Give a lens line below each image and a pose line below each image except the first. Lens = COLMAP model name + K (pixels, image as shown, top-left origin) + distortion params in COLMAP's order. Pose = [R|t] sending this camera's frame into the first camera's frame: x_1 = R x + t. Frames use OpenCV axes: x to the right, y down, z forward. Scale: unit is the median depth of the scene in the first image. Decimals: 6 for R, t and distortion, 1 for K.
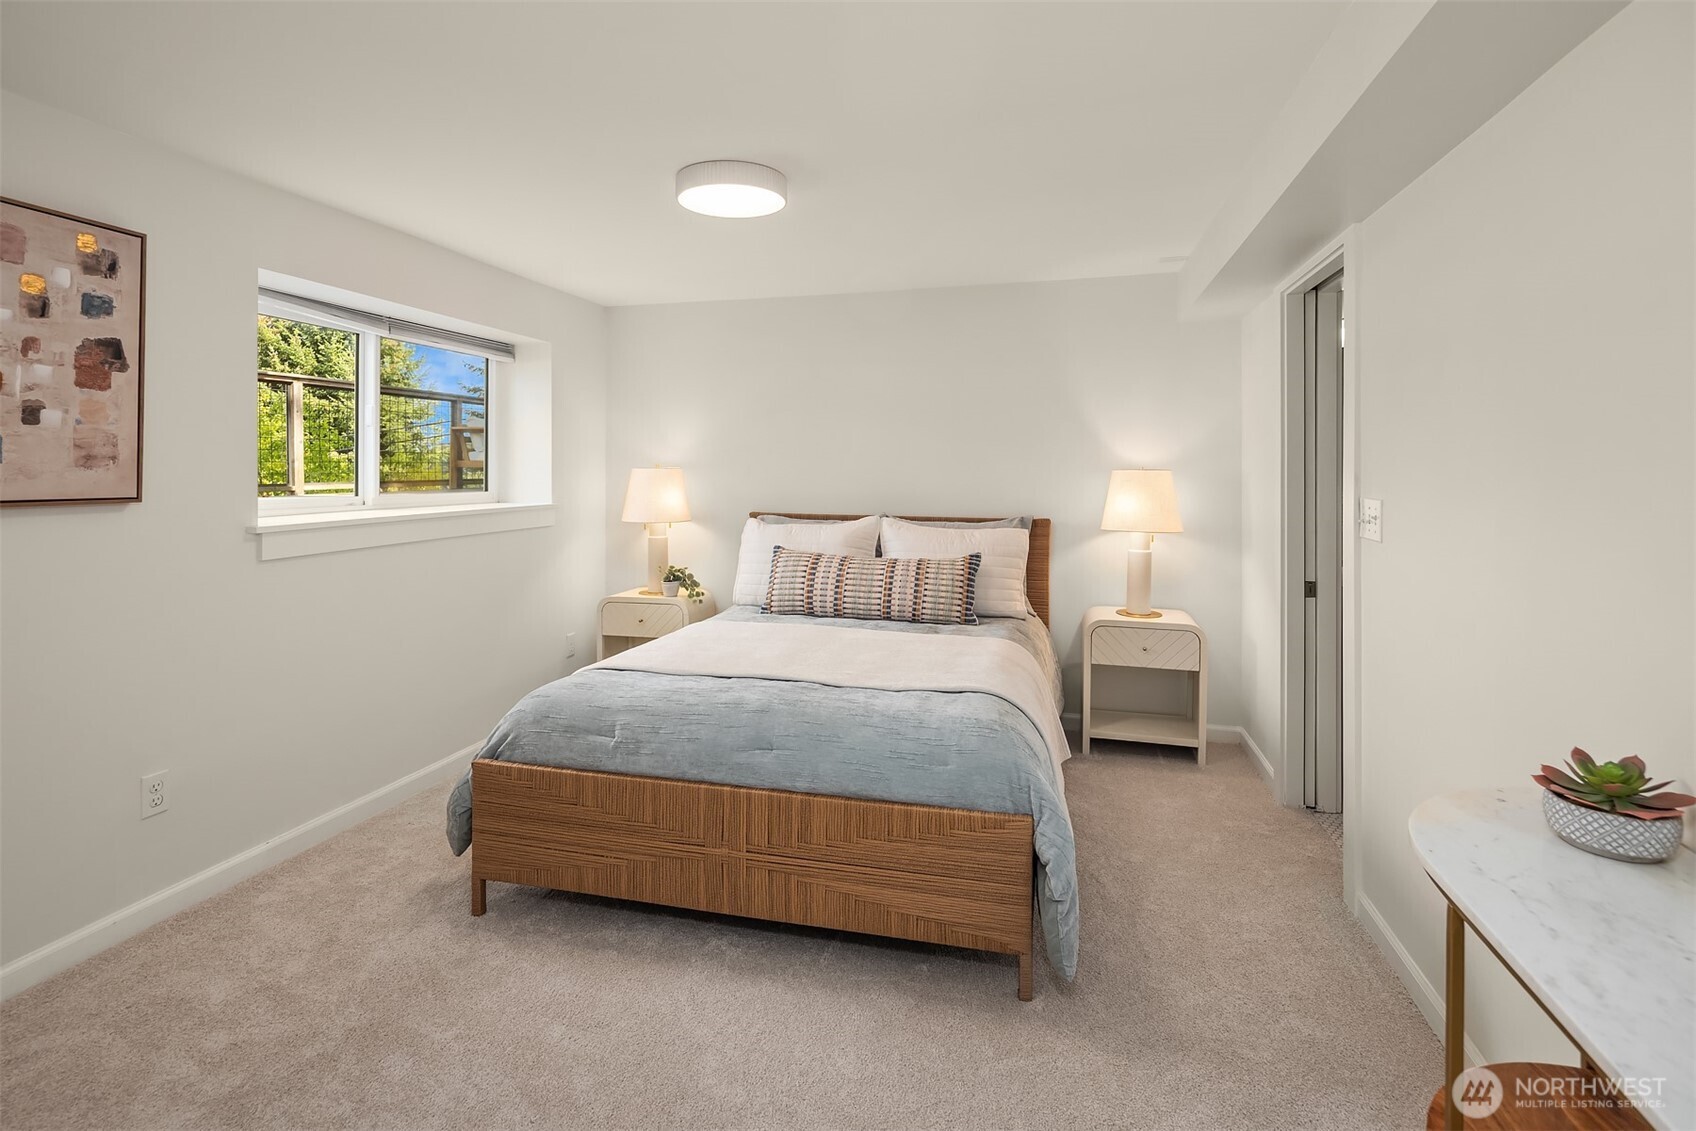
lens RADIAL K [[823.0, 0, 870.1], [0, 823.0, 456.1], [0, 0, 1]] dist [0.002555, 0.000220]
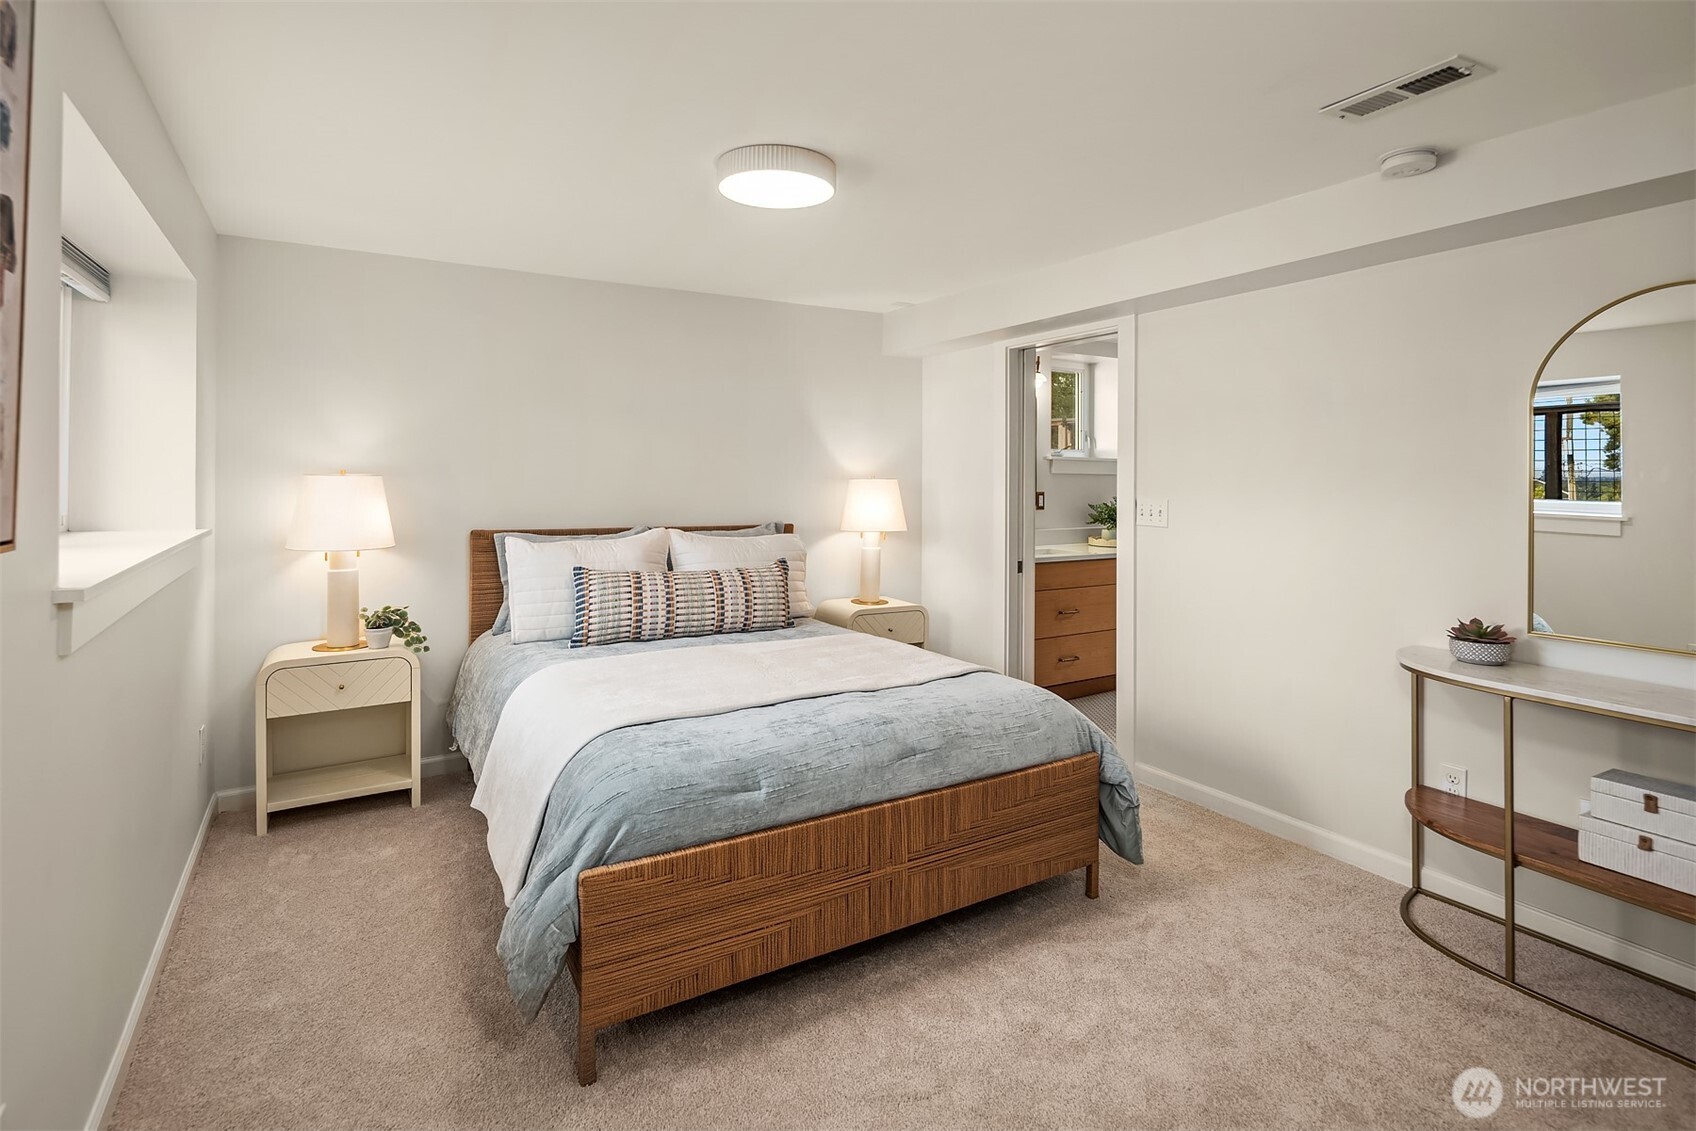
lens RADIAL K [[821.8, 0, 844.6], [0, 821.8, 482.6], [0, 0, 1]] dist [-0.001781, -0.000281]
pose [[0.711588, -0.001369, 0.702596, -0.832791], [-0.012378, 0.999818, 0.014485, 0.010778], [-0.702488, -0.019004, 0.711442, 0.333421]]
